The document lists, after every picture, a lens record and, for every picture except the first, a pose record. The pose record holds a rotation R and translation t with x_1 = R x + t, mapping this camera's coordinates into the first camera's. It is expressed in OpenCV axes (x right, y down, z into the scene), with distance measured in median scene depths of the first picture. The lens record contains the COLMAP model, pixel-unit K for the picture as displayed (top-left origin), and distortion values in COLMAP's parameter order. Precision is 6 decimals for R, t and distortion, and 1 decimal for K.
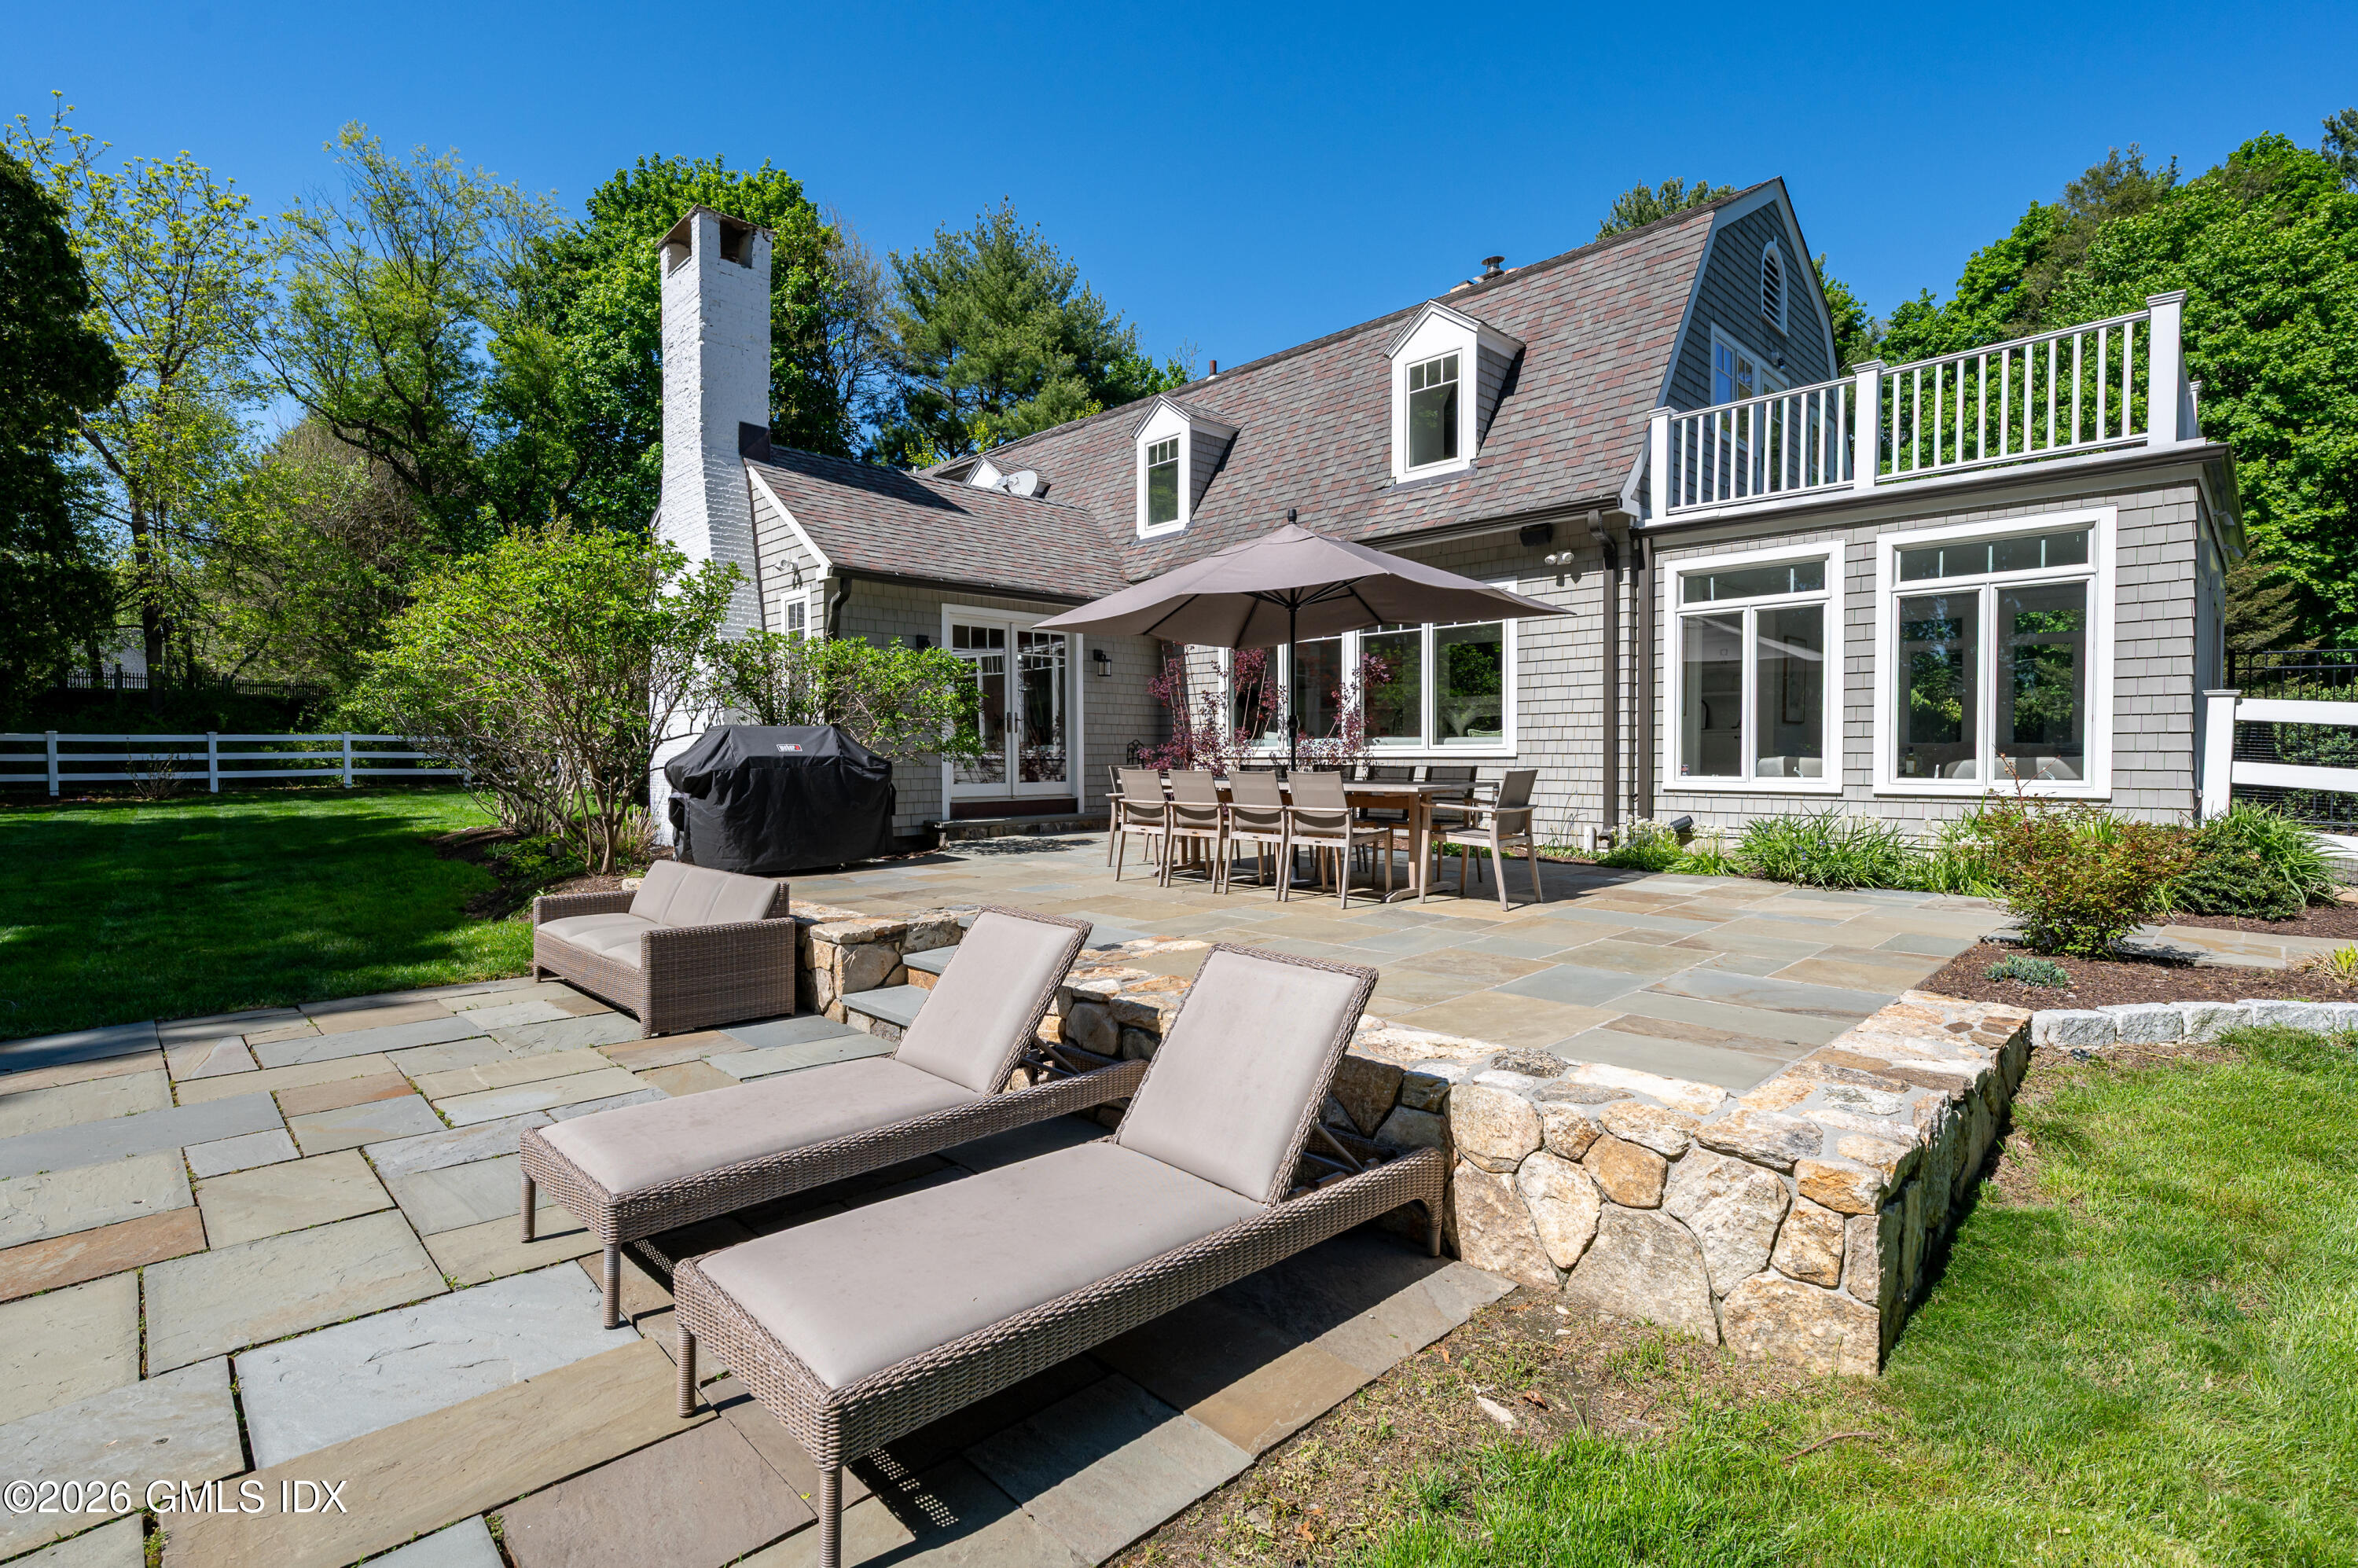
lens RADIAL K [[1066.5, 0, 1166.0], [0, 1066.5, 778.0], [0, 0, 1]] dist [0.003031, 0.001175]
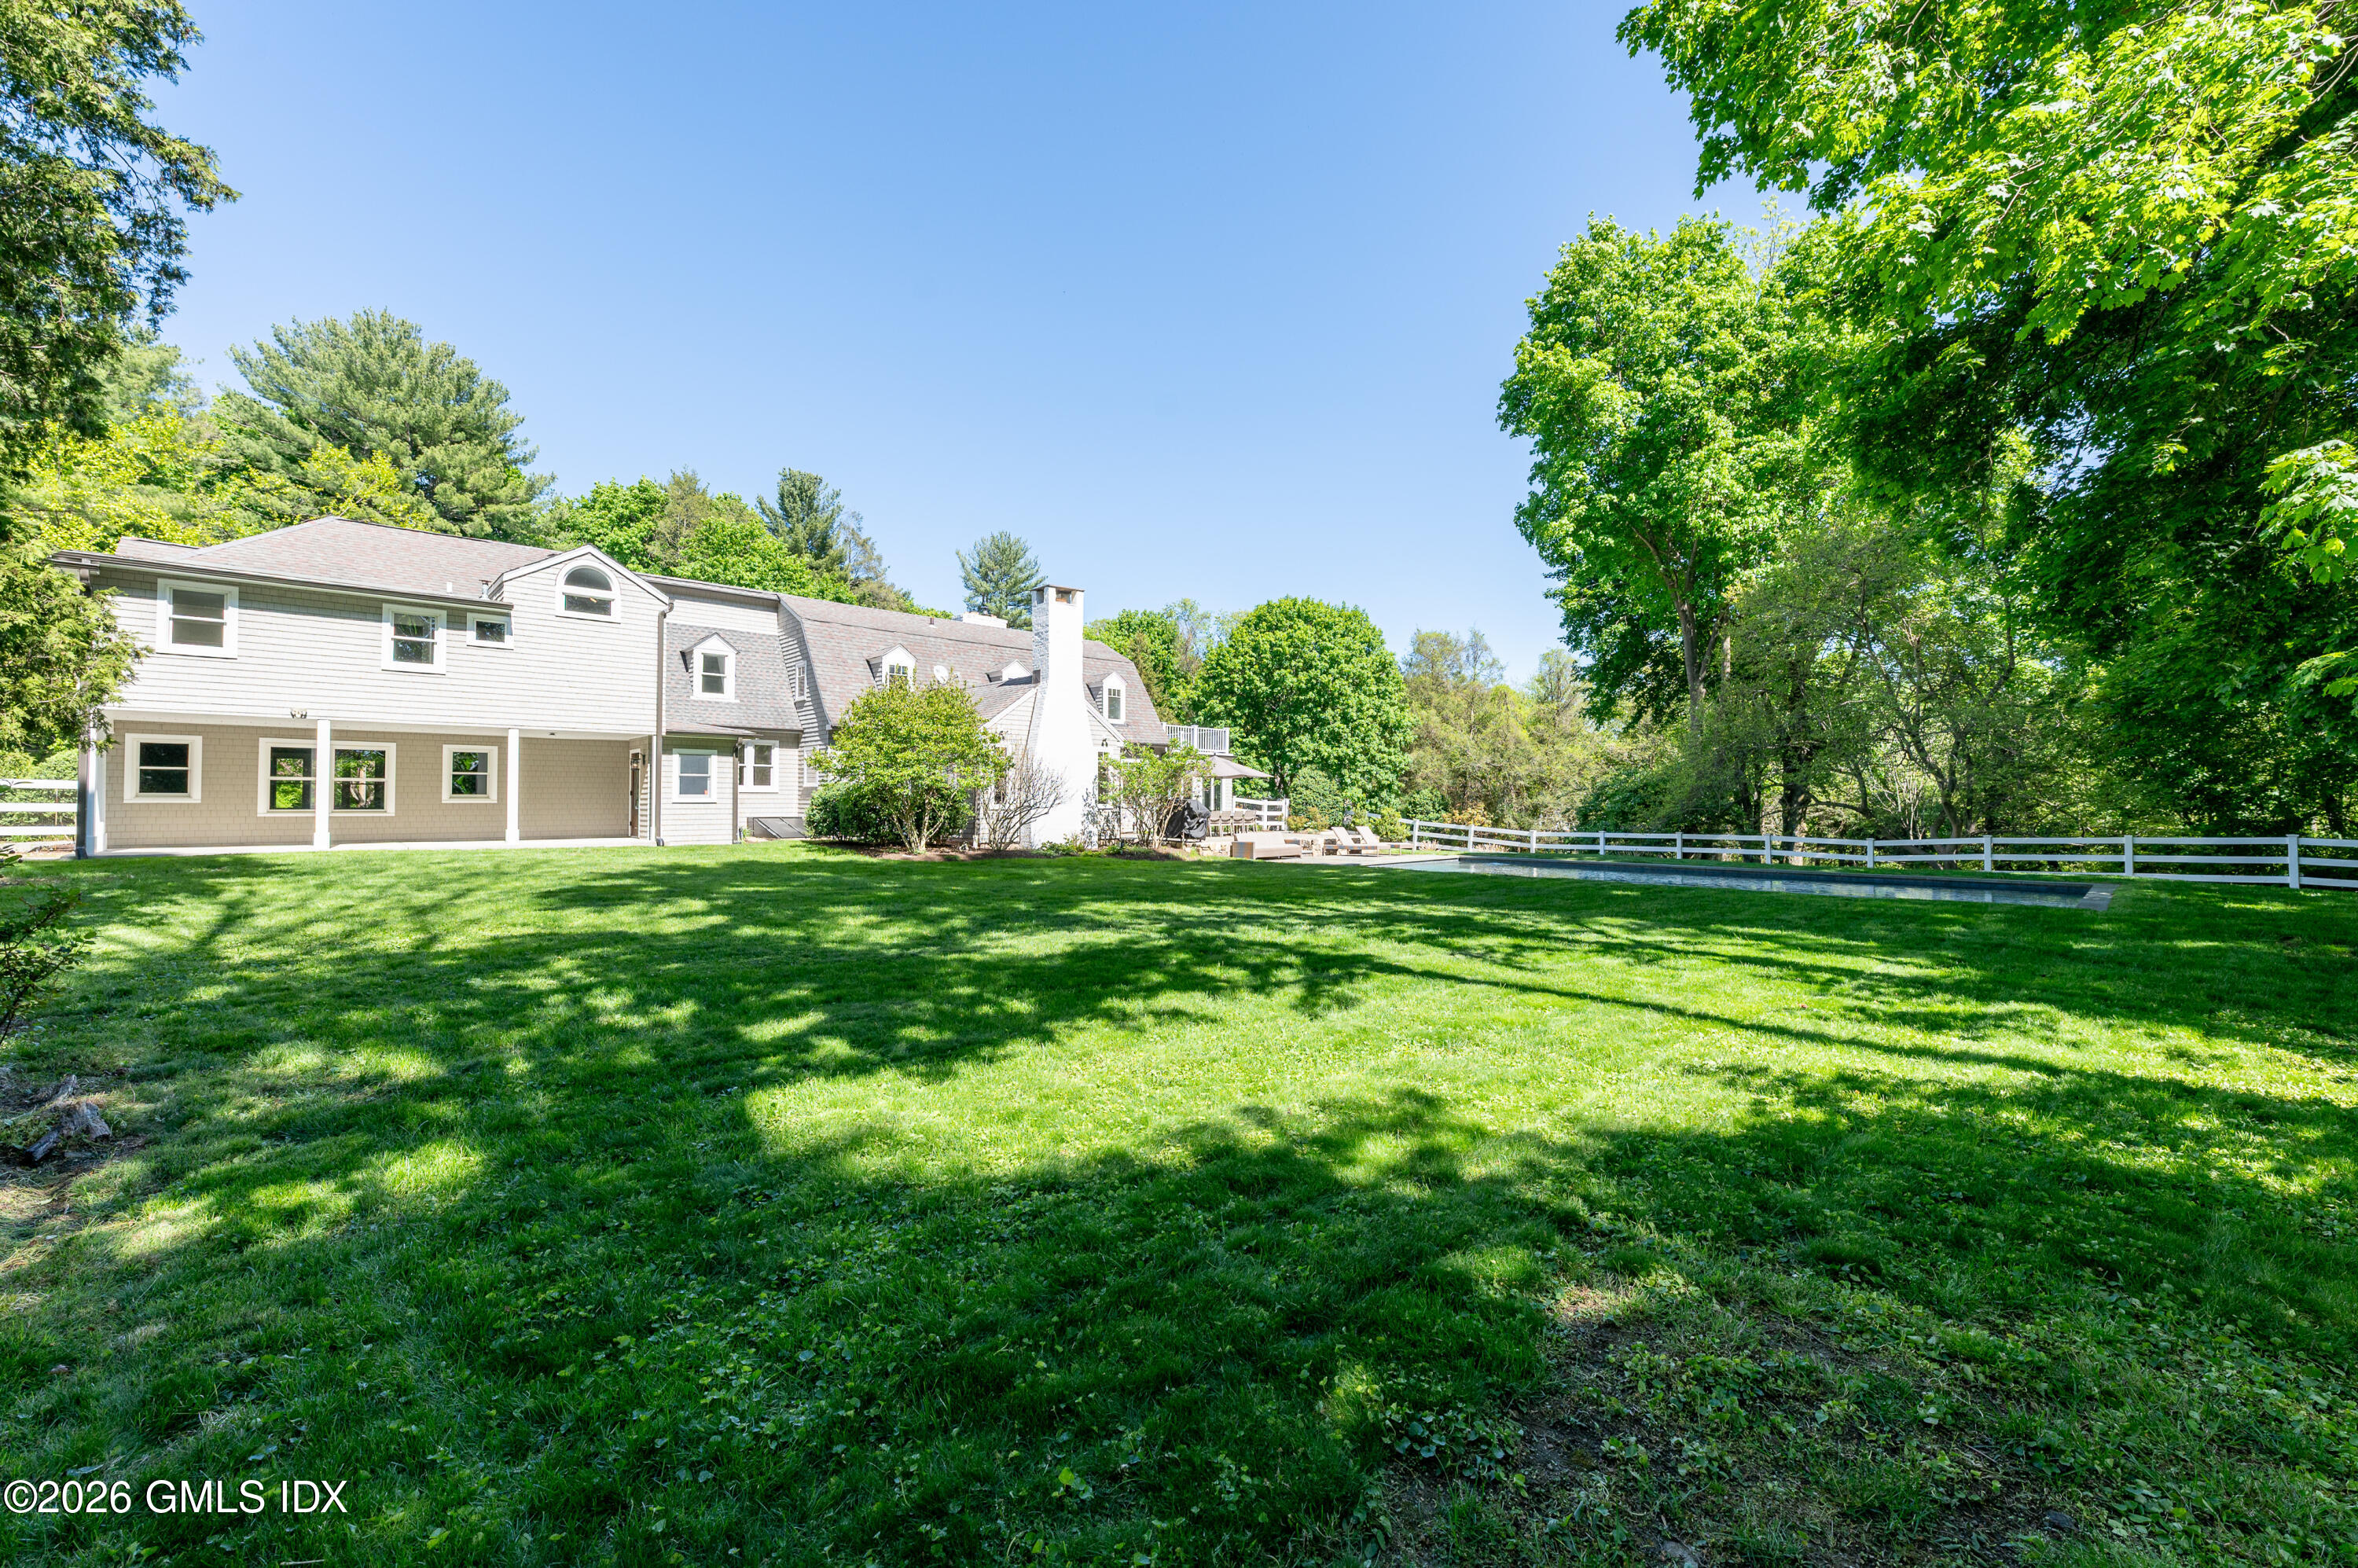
lens RADIAL K [[938.4, 0, 1170.3], [0, 938.4, 787.1], [0, 0, 1]] dist [0.001410, 0.000174]
pose [[0.030381, 0.022204, 0.999292, -2.919443], [0.025473, 0.999411, -0.022981, -0.015580], [-0.999214, 0.026153, 0.029798, 0.821005]]
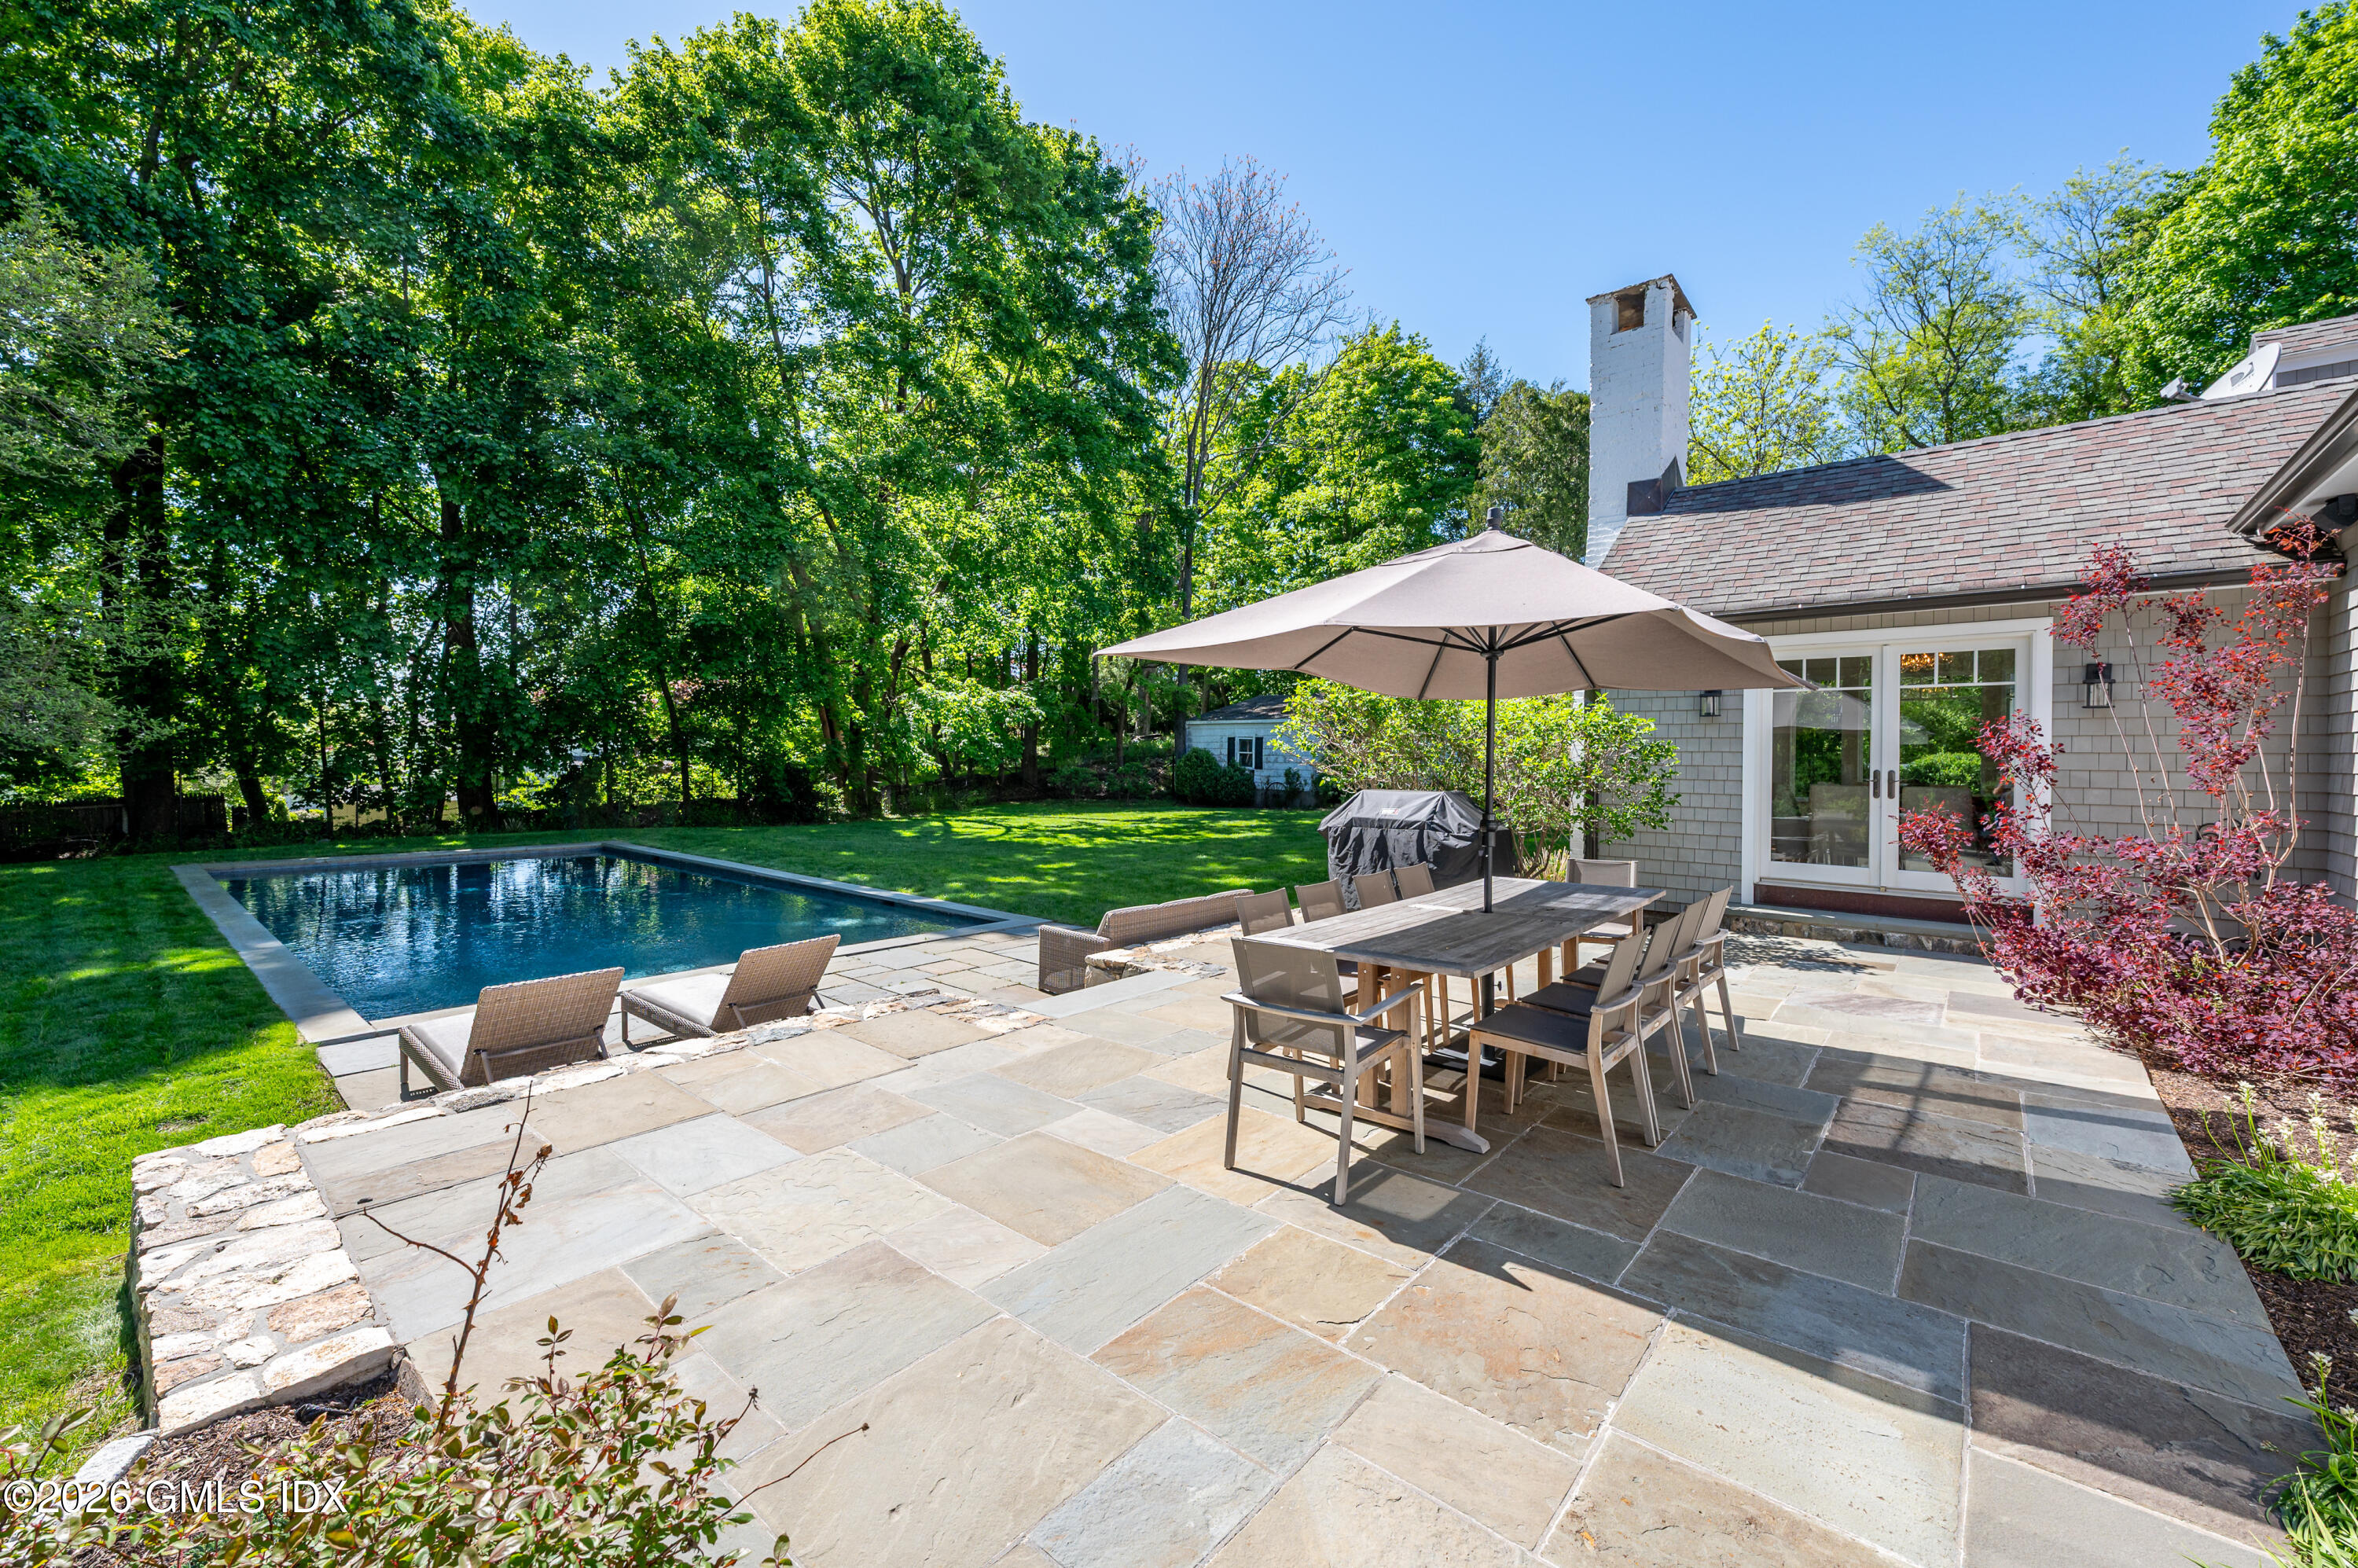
lens RADIAL K [[938.4, 0, 1167.9], [0, 938.4, 768.9], [0, 0, 1]] dist [0.001410, 0.000174]
pose [[0.087478, 0.014775, -0.996057, 0.518863], [-0.027694, 0.999540, 0.012395, -0.067530], [0.995781, 0.026501, 0.087846, 0.566742]]
